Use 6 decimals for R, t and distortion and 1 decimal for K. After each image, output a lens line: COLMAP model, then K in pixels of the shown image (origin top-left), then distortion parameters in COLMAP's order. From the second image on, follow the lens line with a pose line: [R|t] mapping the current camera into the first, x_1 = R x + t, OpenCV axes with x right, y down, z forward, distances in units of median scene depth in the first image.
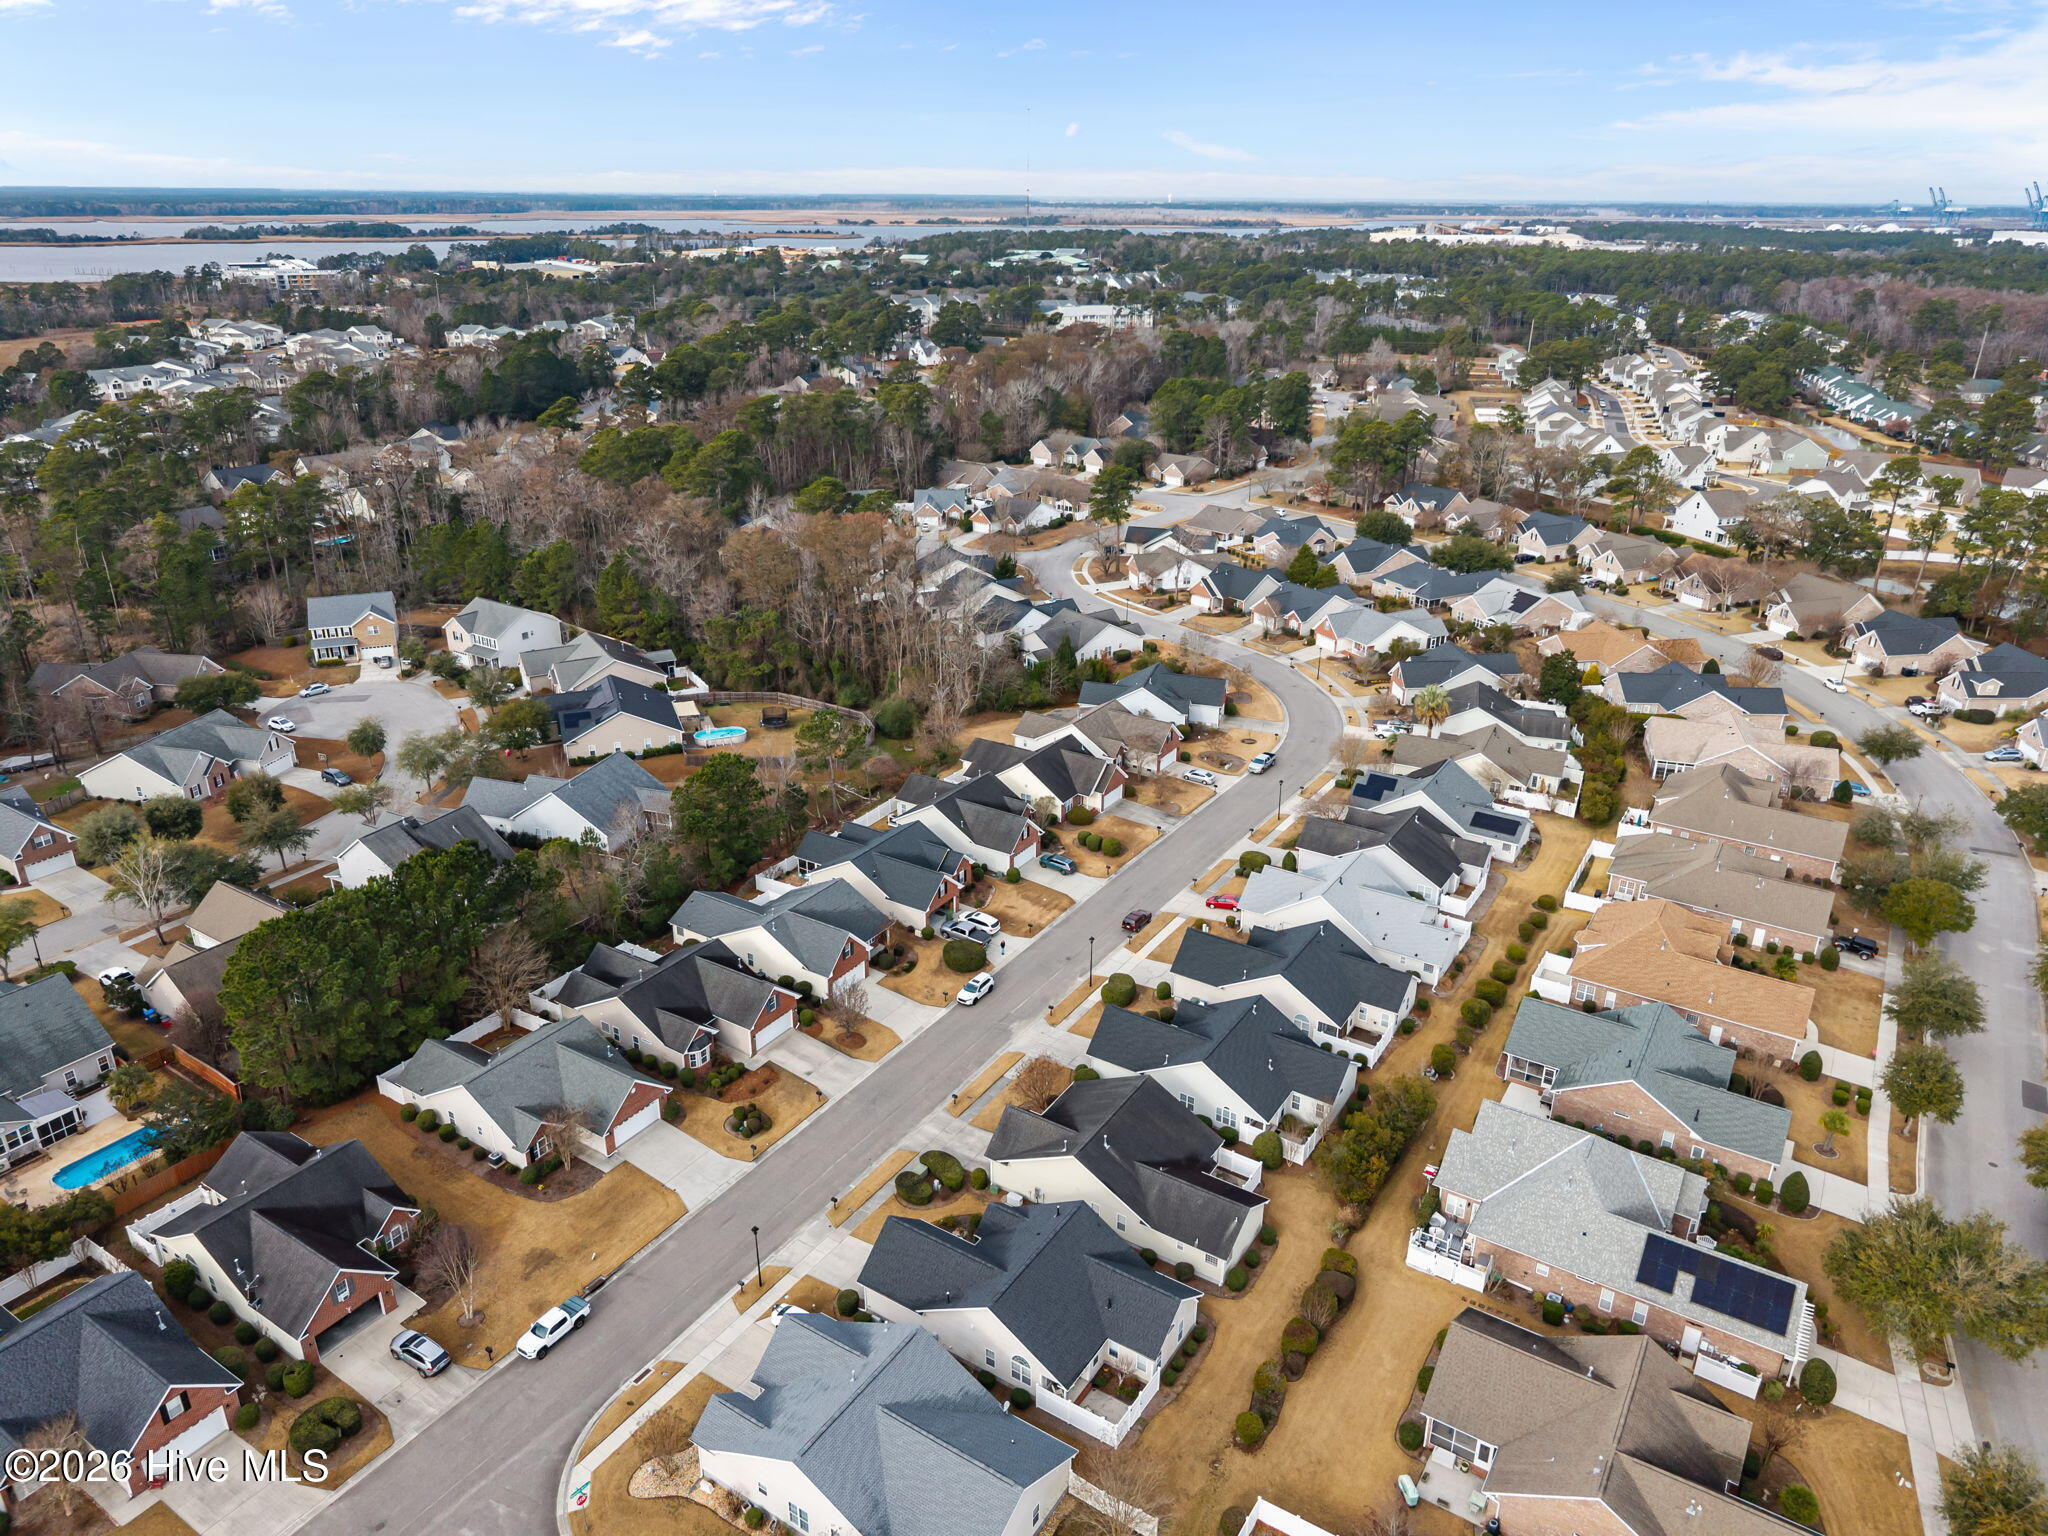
lens RADIAL K [[1352.7, 0, 1027.1], [0, 1352.7, 786.6], [0, 0, 1]] dist [0.045018, -0.056736]
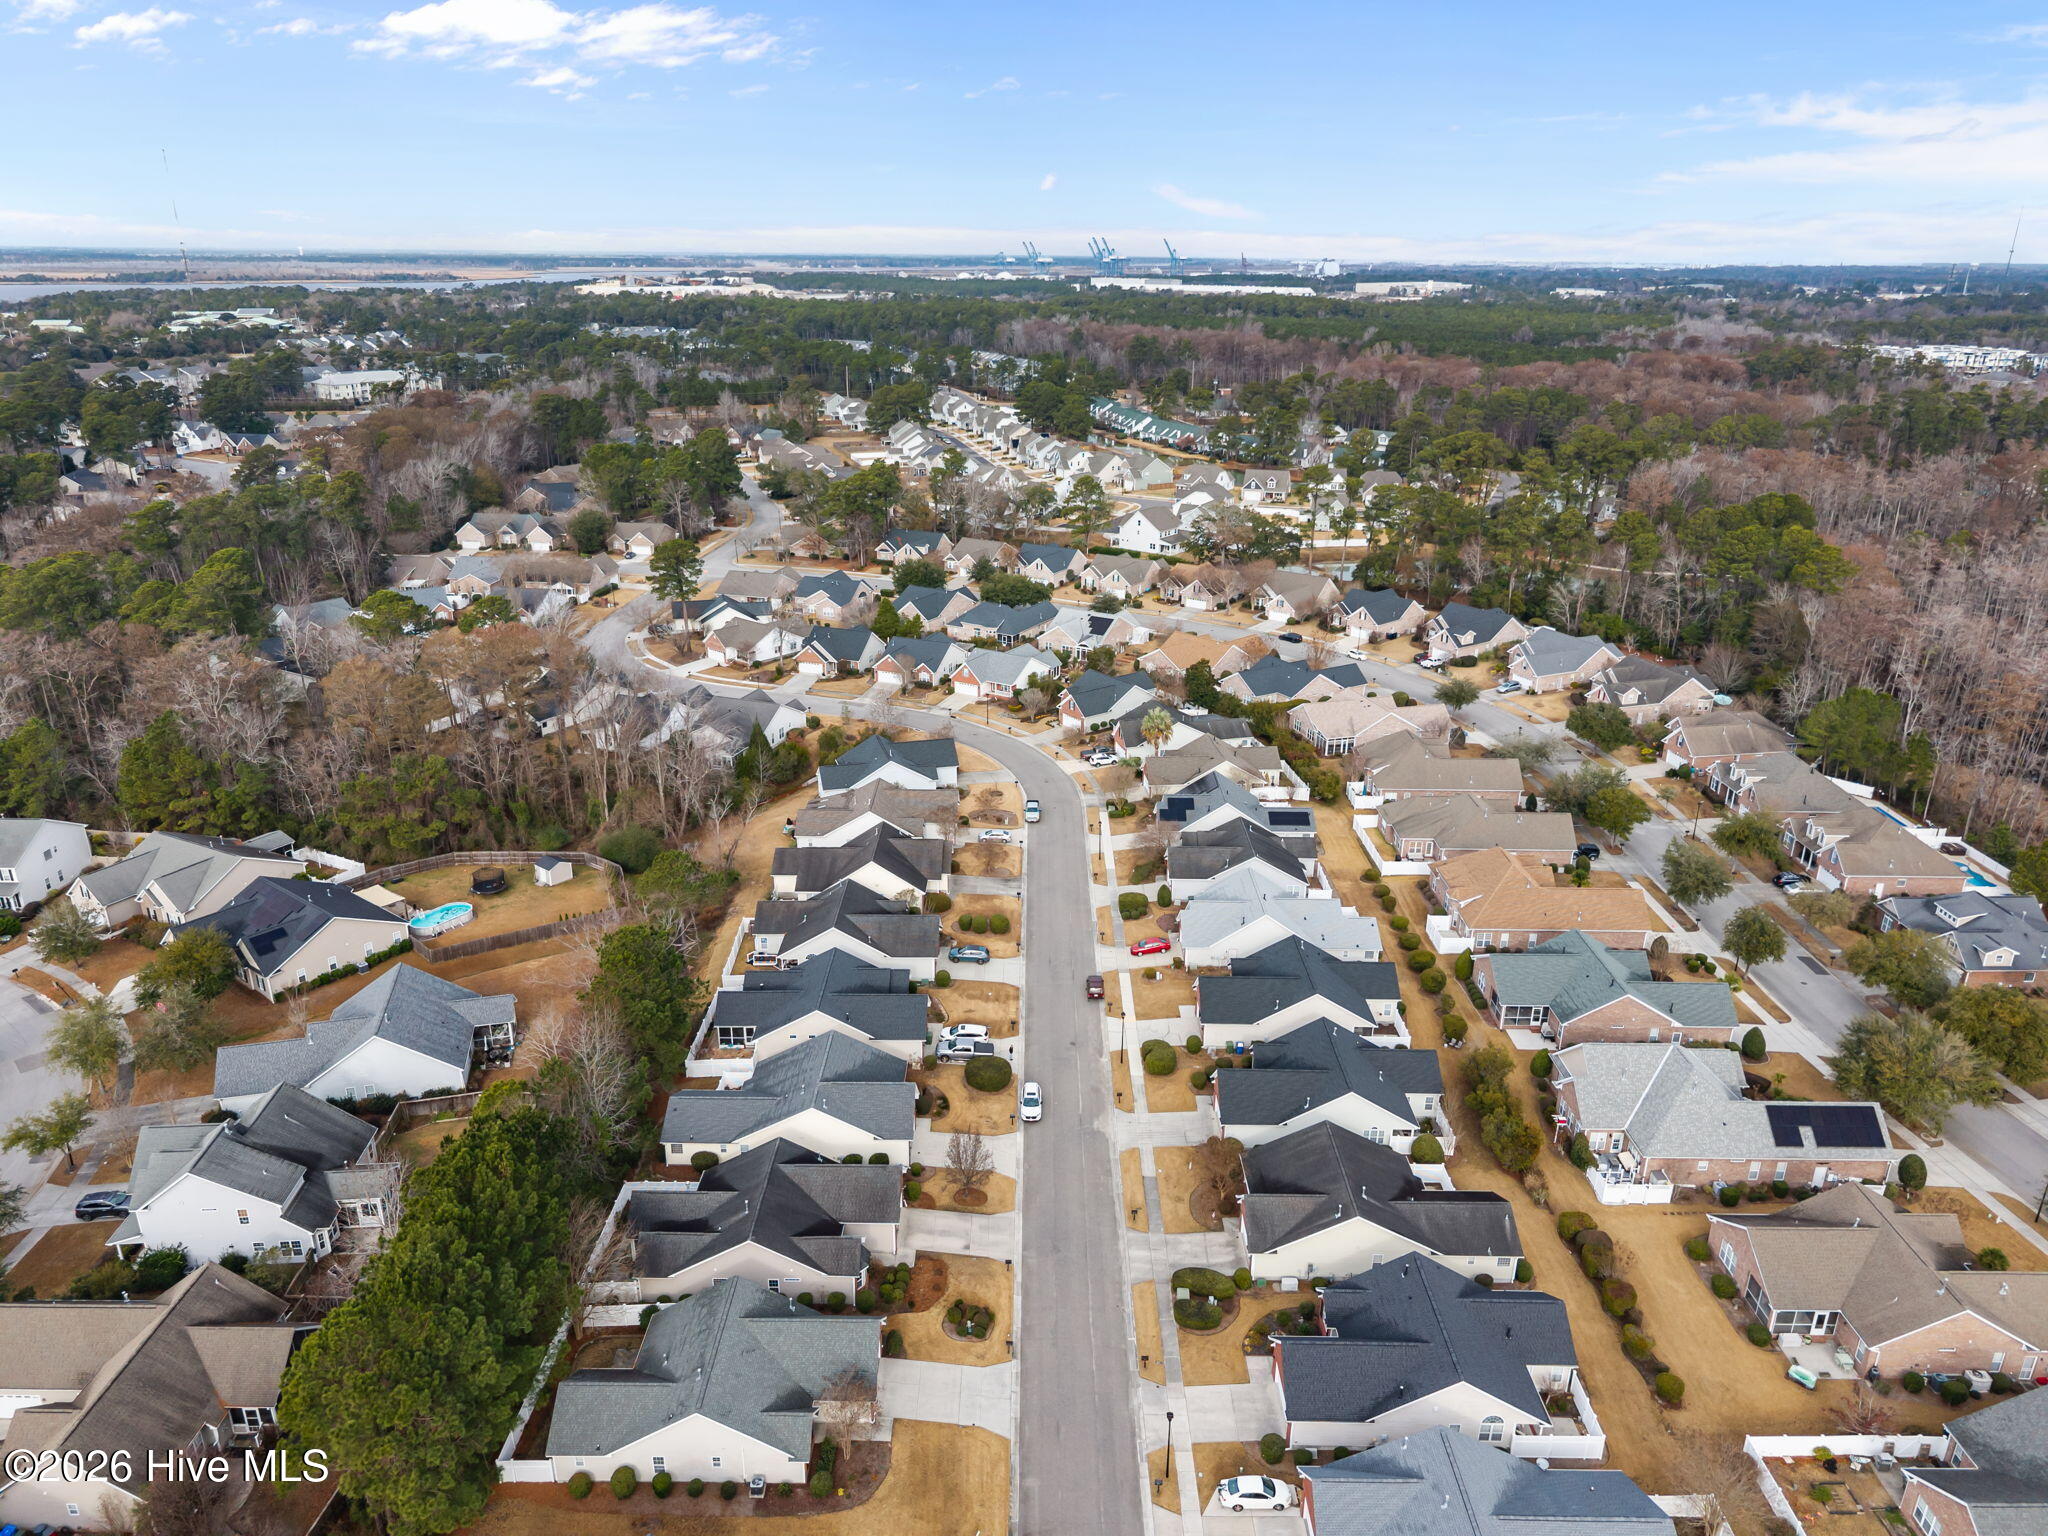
lens RADIAL K [[1352.7, 0, 1027.1], [0, 1352.7, 786.6], [0, 0, 1]] dist [0.045018, -0.056736]
pose [[0.845929, -0.197359, 0.495433, -0.309679], [0.213169, 0.976693, 0.025097, -0.058395], [-0.488839, 0.084380, 0.868283, 0.113502]]
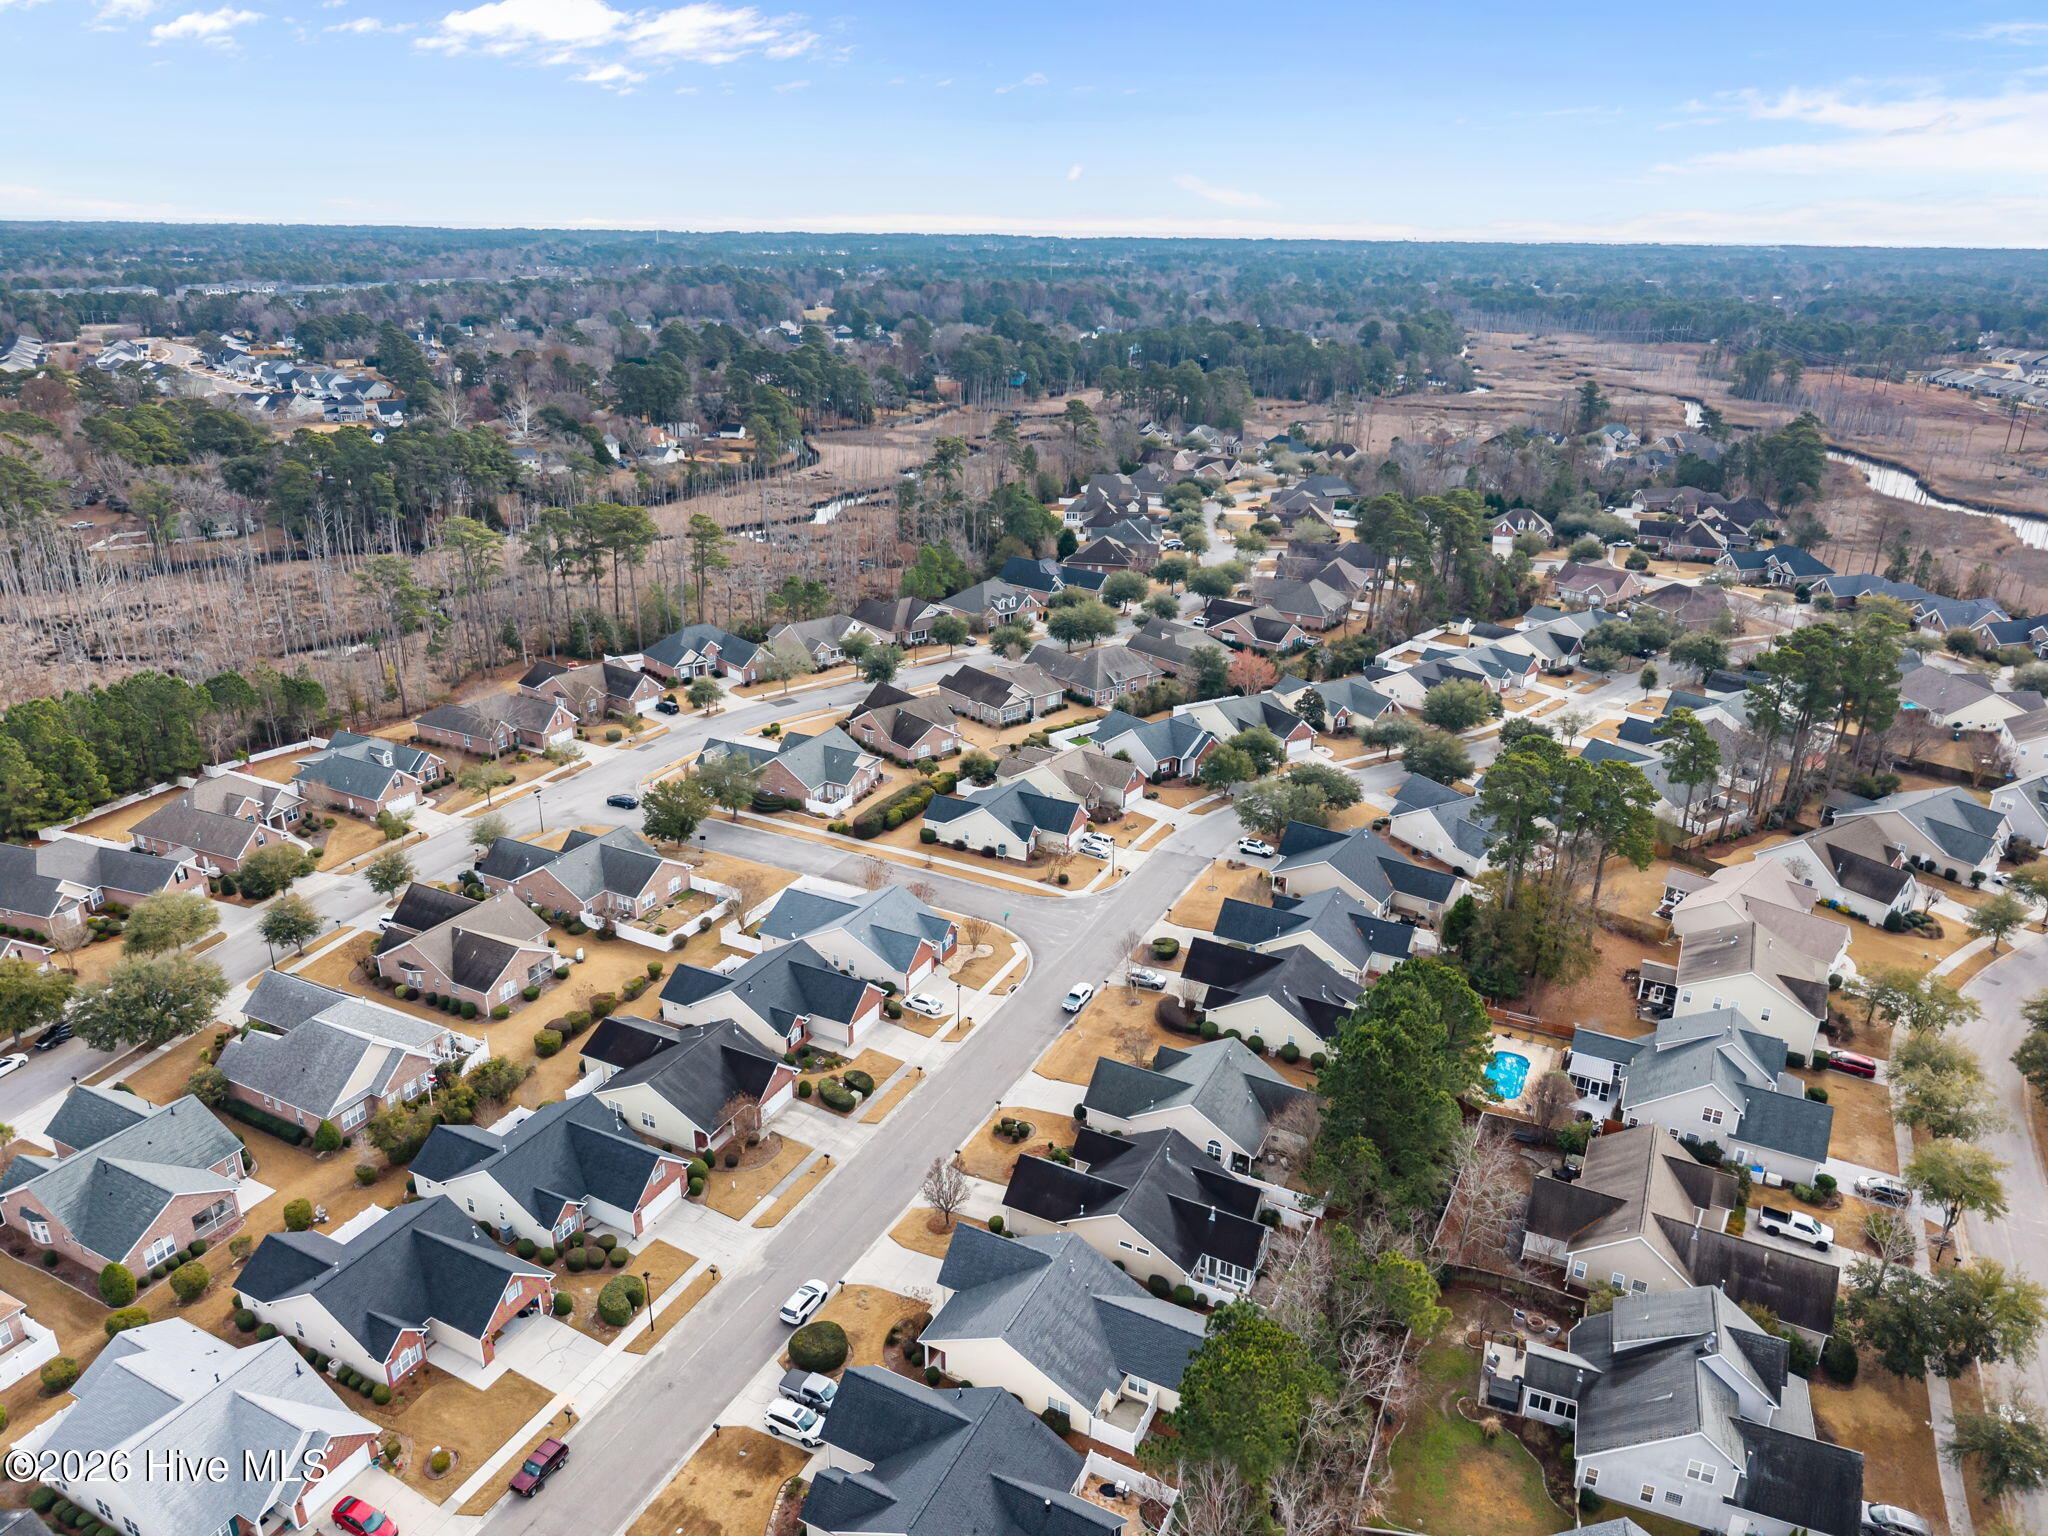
lens RADIAL K [[1352.7, 0, 1027.1], [0, 1352.7, 786.6], [0, 0, 1]] dist [0.045018, -0.056736]
pose [[-0.994993, 0.026288, -0.096429, -0.066541], [-0.051384, 0.692979, 0.719125, -0.425435], [0.085728, 0.720479, -0.688158, 0.899522]]
